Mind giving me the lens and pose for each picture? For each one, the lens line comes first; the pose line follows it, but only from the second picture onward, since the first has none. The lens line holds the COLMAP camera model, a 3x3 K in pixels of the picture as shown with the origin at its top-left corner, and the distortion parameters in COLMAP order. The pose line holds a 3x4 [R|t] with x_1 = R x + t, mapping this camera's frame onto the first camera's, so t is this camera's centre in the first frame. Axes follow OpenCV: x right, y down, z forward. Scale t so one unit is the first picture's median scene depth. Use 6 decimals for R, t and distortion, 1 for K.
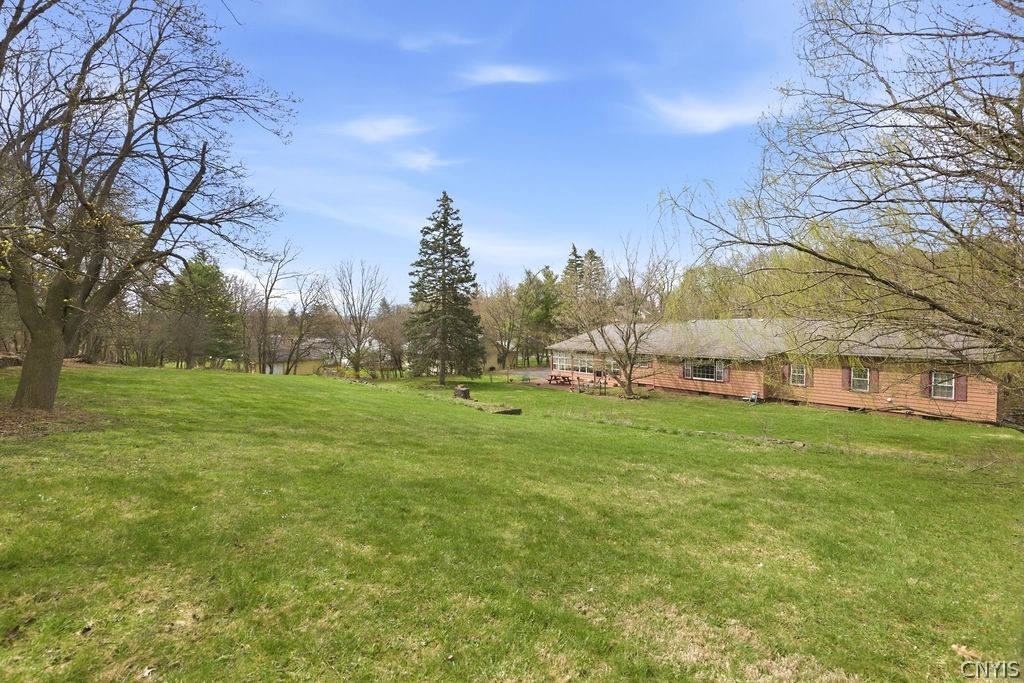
lens RADIAL K [[759.4, 0, 512.7], [0, 759.4, 341.2], [0, 0, 1]] dist [0.008200, 0.006294]
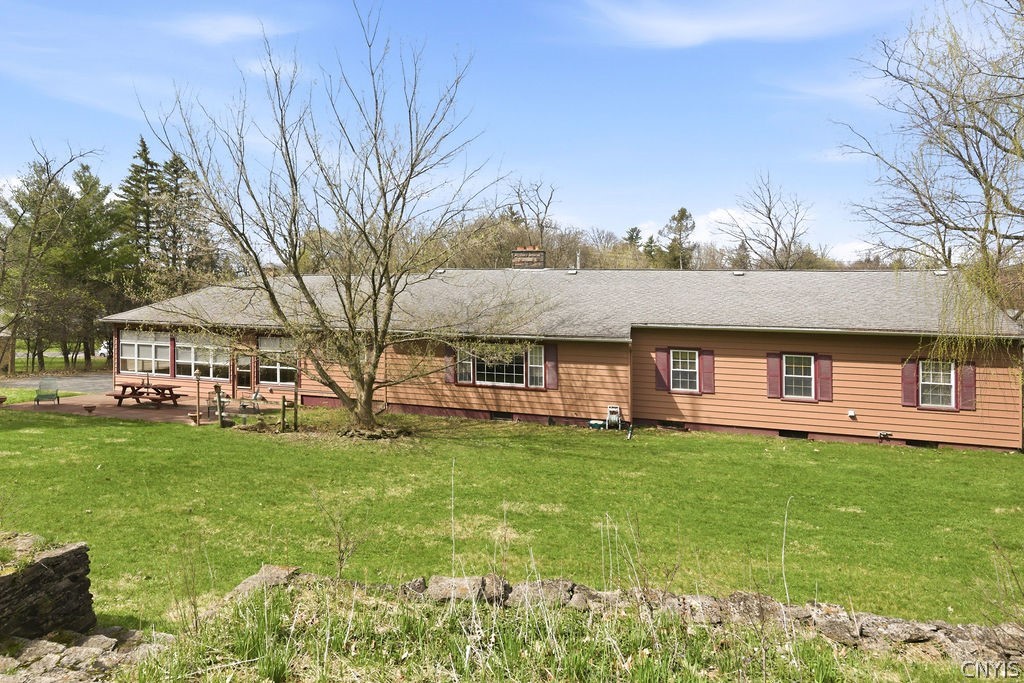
lens RADIAL K [[759.4, 0, 513.1], [0, 759.4, 350.7], [0, 0, 1]] dist [0.008200, 0.006294]
pose [[0.824943, 0.005941, 0.565185, -0.006043], [-0.001083, 0.999960, -0.008931, 0.031690], [-0.565215, 0.006756, 0.824916, 0.580922]]
